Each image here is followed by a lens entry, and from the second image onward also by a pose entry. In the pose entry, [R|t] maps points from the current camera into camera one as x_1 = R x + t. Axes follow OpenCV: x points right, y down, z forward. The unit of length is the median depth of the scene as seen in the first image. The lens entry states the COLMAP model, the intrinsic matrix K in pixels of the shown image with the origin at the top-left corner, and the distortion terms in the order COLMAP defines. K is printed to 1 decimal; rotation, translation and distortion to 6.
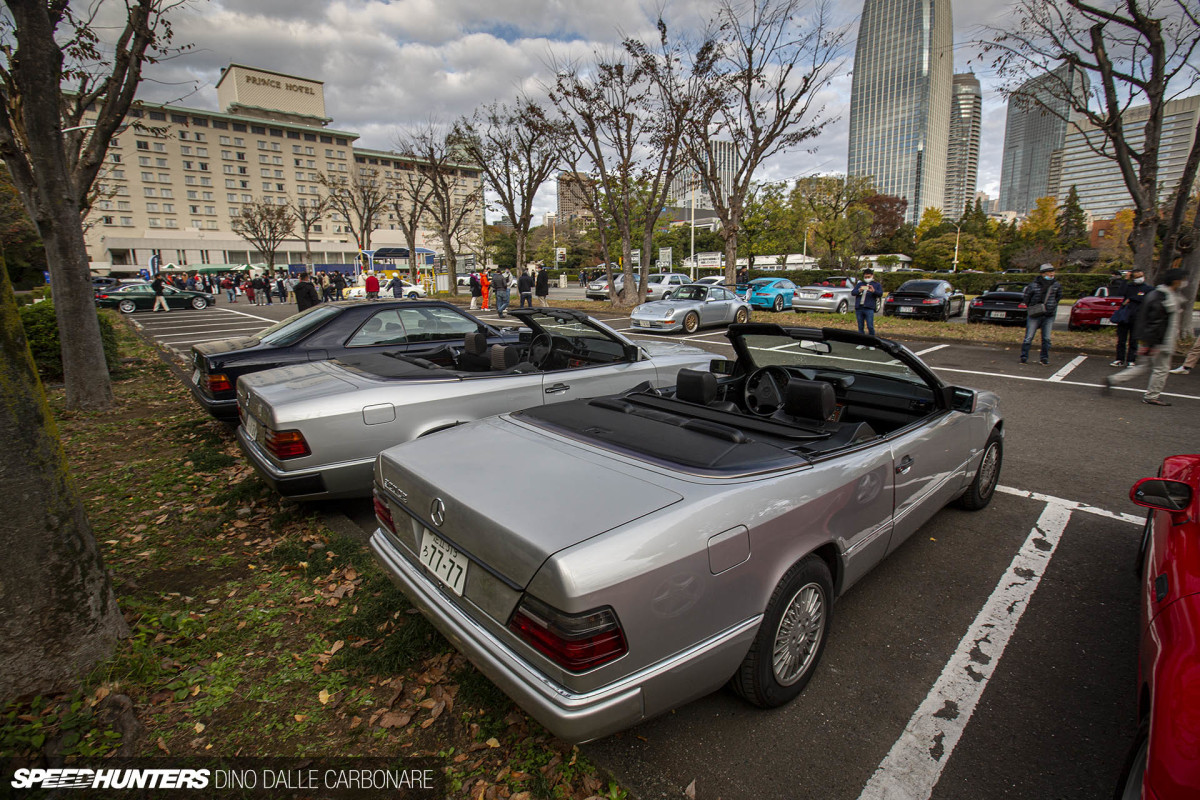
lens RADIAL K [[557.2, 0, 604.7], [0, 557.2, 400.9], [0, 0, 1]] dist [-0.029598, 0.001523]
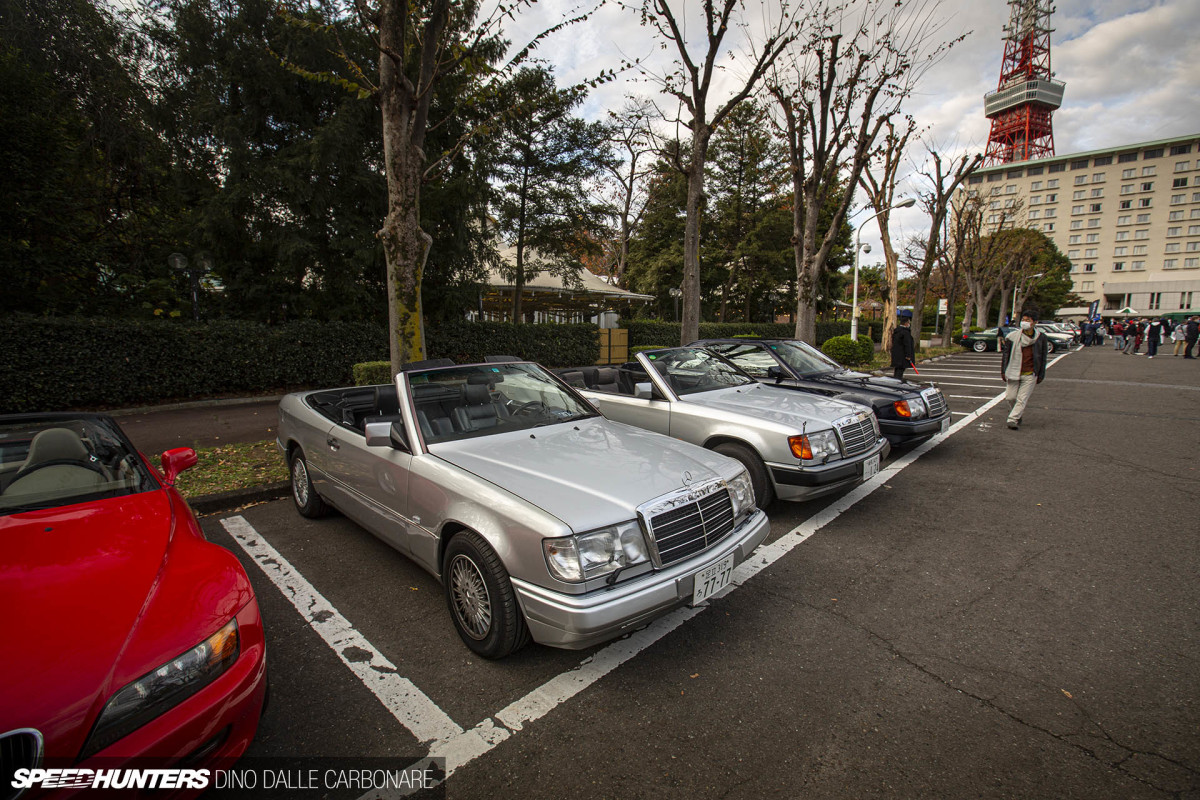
lens RADIAL K [[557.2, 0, 602.7], [0, 557.2, 398.6], [0, 0, 1]] dist [-0.029598, 0.001523]
pose [[0.028551, 0.137265, -0.990123, 1.767307], [-0.220042, 0.967092, 0.127727, -0.303546], [0.975072, 0.214222, 0.057815, 1.402218]]
